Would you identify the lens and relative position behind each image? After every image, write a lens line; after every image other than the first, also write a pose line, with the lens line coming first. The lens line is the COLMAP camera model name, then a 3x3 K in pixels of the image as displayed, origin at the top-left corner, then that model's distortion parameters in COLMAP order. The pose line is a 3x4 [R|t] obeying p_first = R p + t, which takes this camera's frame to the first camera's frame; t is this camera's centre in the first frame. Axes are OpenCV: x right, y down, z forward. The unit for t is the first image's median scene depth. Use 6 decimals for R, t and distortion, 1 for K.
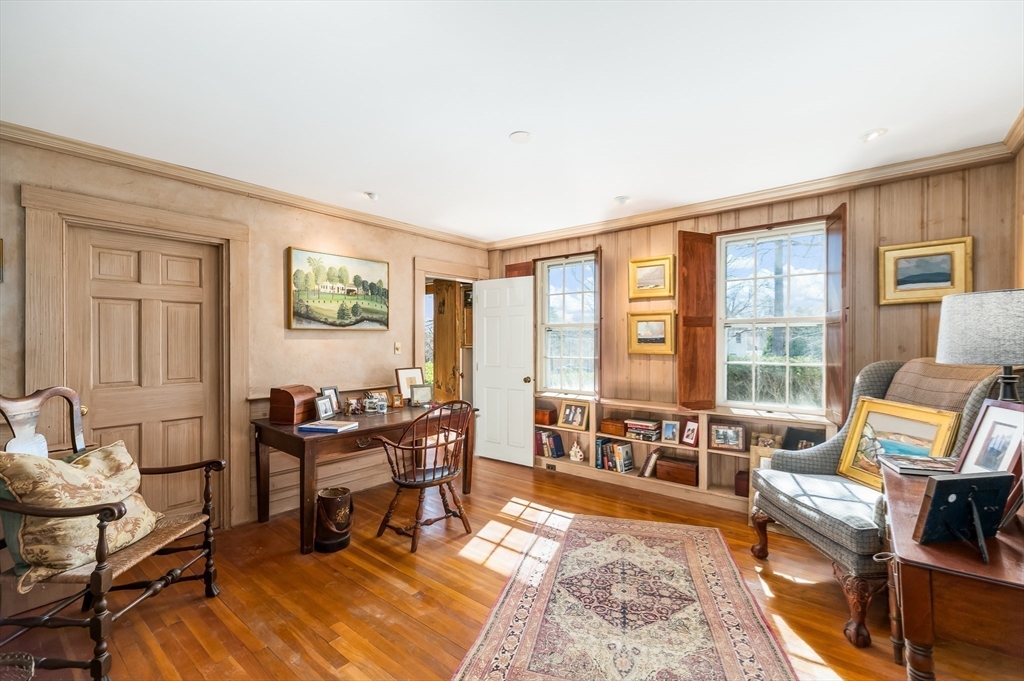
lens RADIAL K [[452.2, 0, 522.2], [0, 452.2, 346.3], [0, 0, 1]] dist [0.003040, 0.000596]
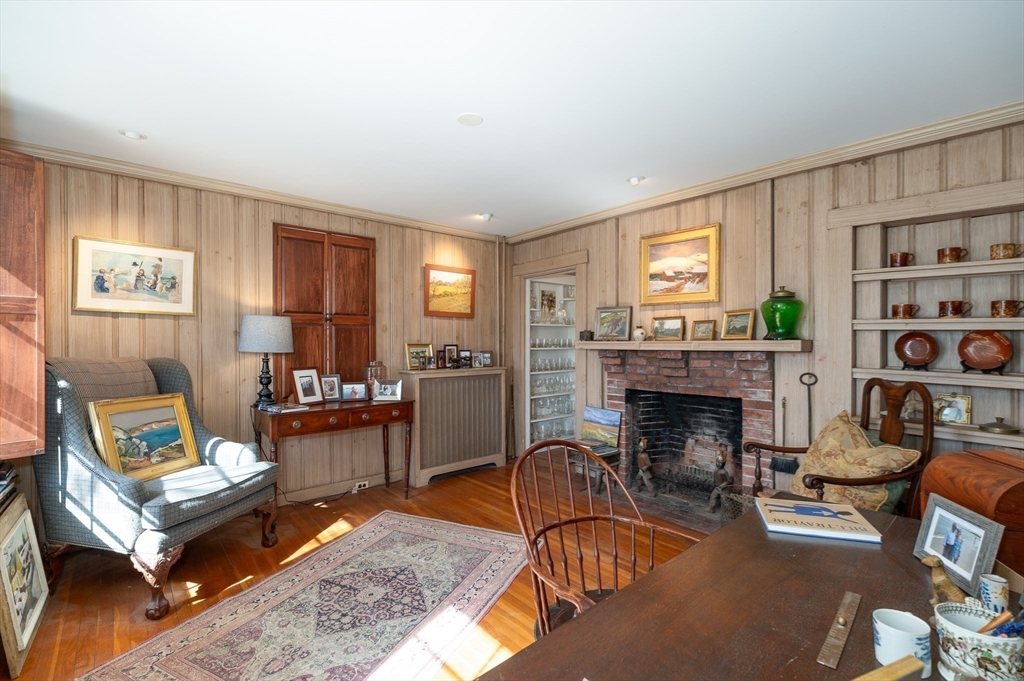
lens RADIAL K [[452.2, 0, 509.8], [0, 452.2, 336.1], [0, 0, 1]] dist [0.003040, 0.000596]
pose [[-0.982387, -0.003527, 0.186823, -0.261687], [-0.003560, 0.999994, 0.000157, -0.029398], [-0.186822, -0.000511, -0.982394, 1.937910]]
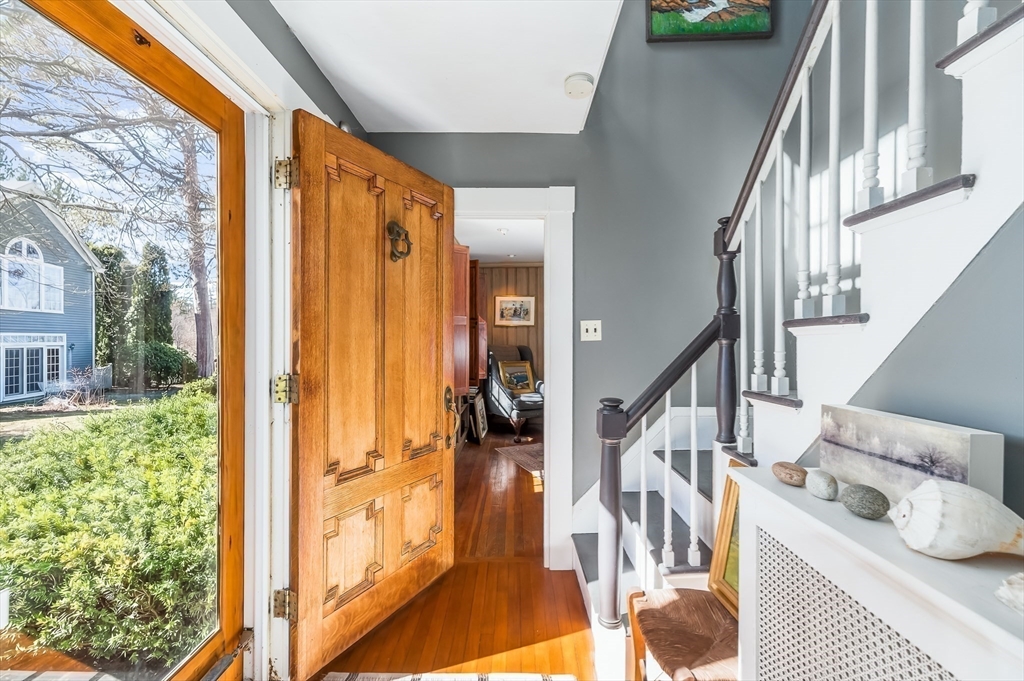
lens RADIAL K [[452.2, 0, 513.2], [0, 452.2, 341.1], [0, 0, 1]] dist [0.003040, 0.000596]
pose [[-0.605407, -0.003211, 0.795910, -1.272964], [-0.000128, 0.999992, 0.003937, -0.004848], [-0.795916, 0.002281, -0.605402, 2.627783]]
